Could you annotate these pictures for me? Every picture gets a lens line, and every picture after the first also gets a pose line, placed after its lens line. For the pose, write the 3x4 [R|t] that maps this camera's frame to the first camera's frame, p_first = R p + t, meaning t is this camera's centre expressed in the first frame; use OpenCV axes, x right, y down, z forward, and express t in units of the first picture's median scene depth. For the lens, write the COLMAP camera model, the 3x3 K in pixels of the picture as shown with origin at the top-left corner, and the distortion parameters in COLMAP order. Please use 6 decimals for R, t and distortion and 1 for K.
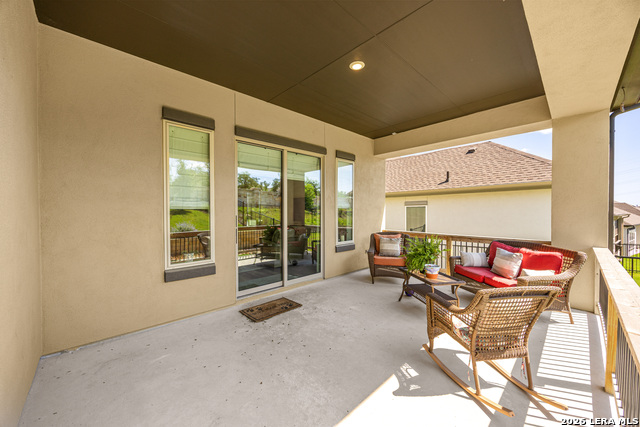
lens RADIAL K [[246.6, 0, 320.1], [0, 246.6, 212.5], [0, 0, 1]] dist [-0.000194, -0.000790]
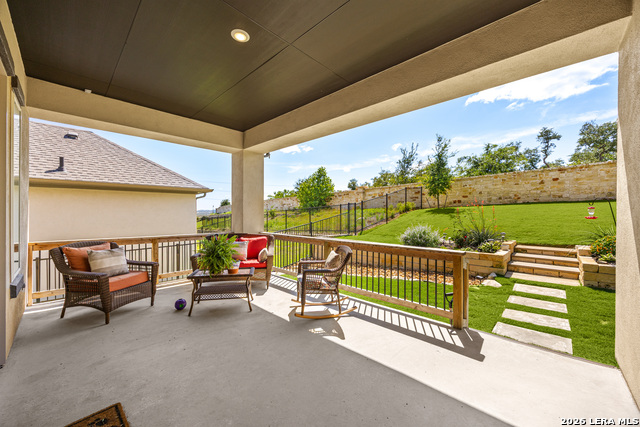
lens RADIAL K [[246.6, 0, 314.3], [0, 246.6, 213.4], [0, 0, 1]] dist [-0.000194, -0.000790]
pose [[-0.048111, -0.003053, 0.998837, -0.497076], [0.002336, 0.999992, 0.003169, 0.004881], [-0.998839, 0.002486, -0.048104, 0.557558]]
